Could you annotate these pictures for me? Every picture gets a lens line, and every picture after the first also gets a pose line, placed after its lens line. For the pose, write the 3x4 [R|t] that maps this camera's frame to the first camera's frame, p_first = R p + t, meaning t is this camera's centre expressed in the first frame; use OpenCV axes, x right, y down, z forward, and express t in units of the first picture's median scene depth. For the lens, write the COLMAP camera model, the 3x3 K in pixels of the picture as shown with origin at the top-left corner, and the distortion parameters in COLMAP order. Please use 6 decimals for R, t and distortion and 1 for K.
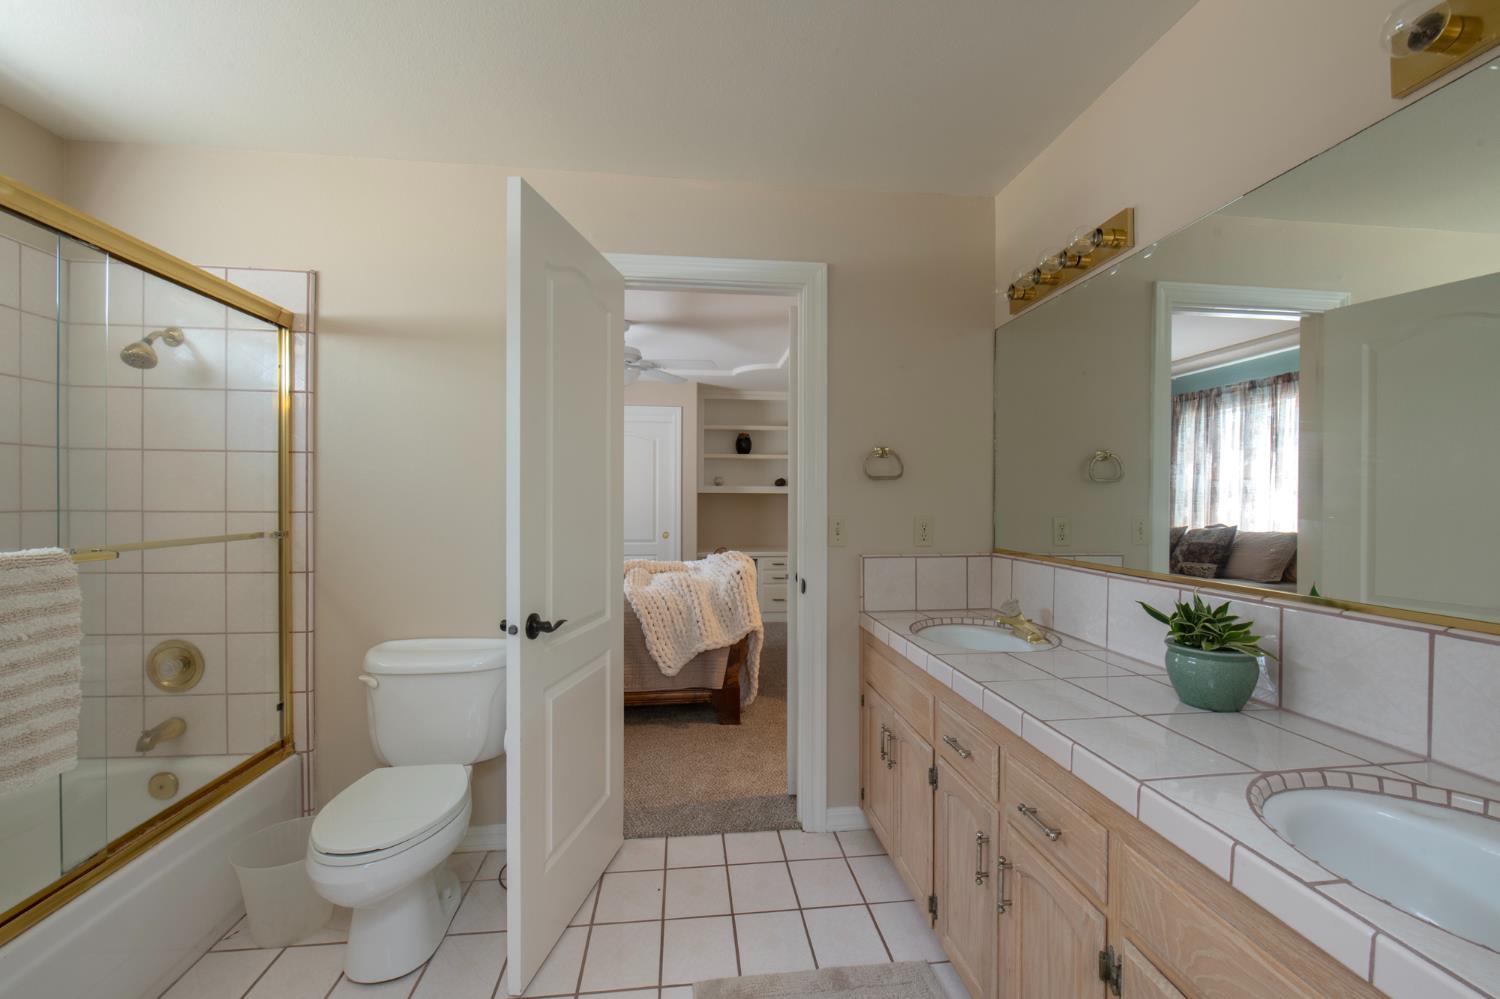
lens RADIAL K [[617.1, 0, 753.2], [0, 617.1, 504.7], [0, 0, 1]] dist [-0.019441, -0.000585]
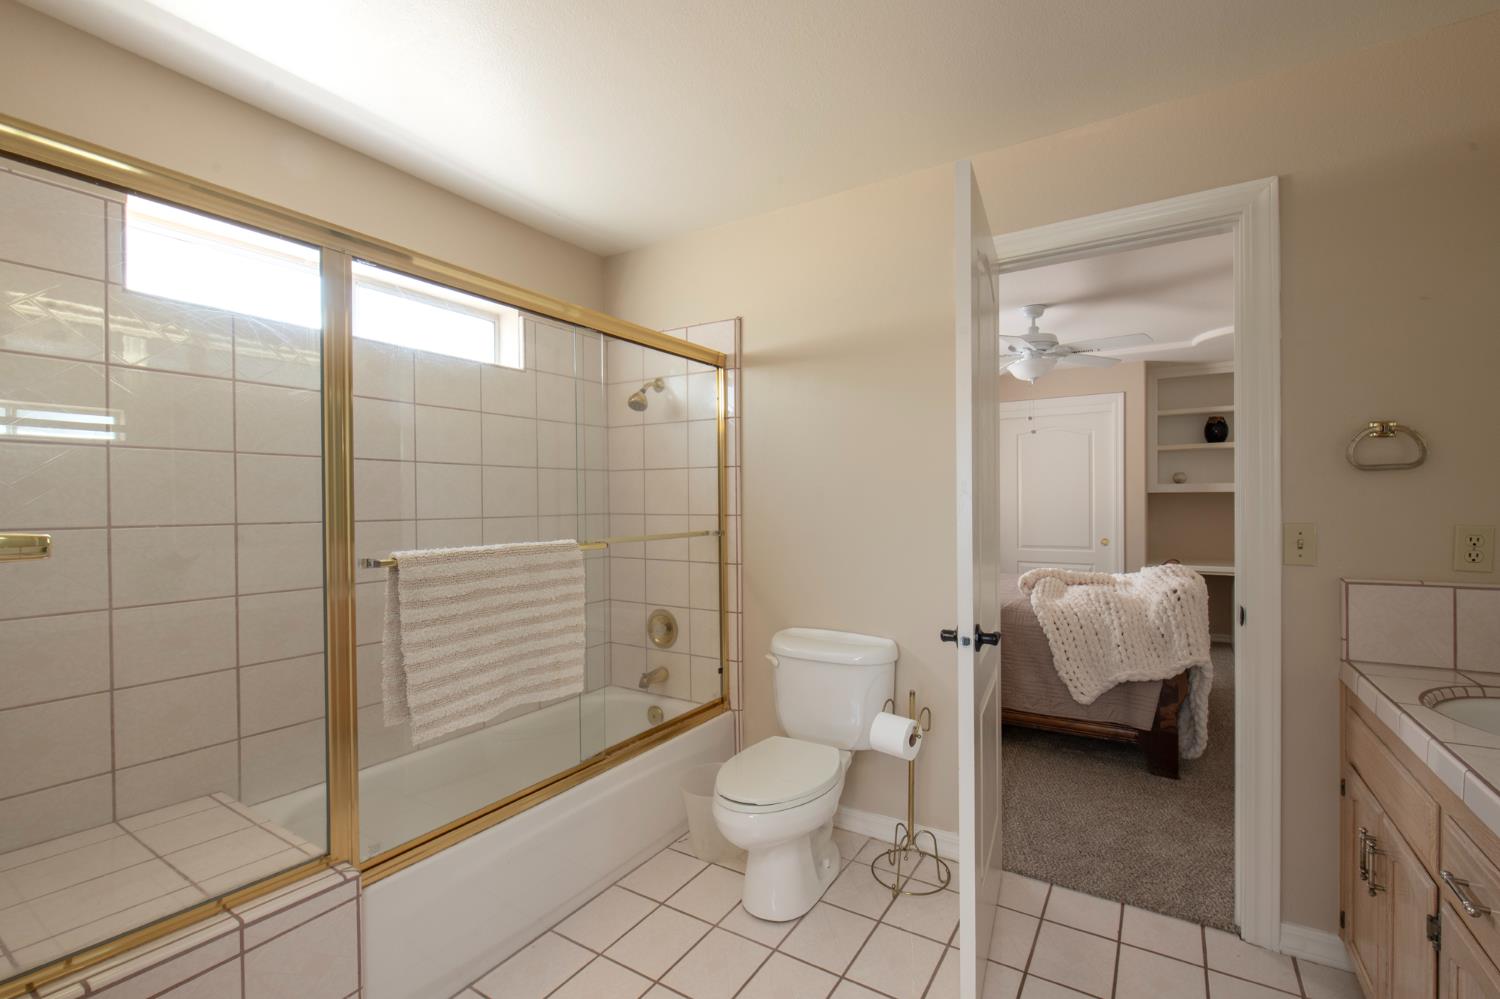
lens RADIAL K [[629.7, 0, 773.2], [0, 629.7, 510.7], [0, 0, 1]] dist [-0.017829, -0.000986]
pose [[0.784883, -0.001173, -0.619643, 0.108411], [0.004755, 0.999980, 0.004131, -0.001755], [0.619626, -0.006189, 0.784873, 0.052786]]
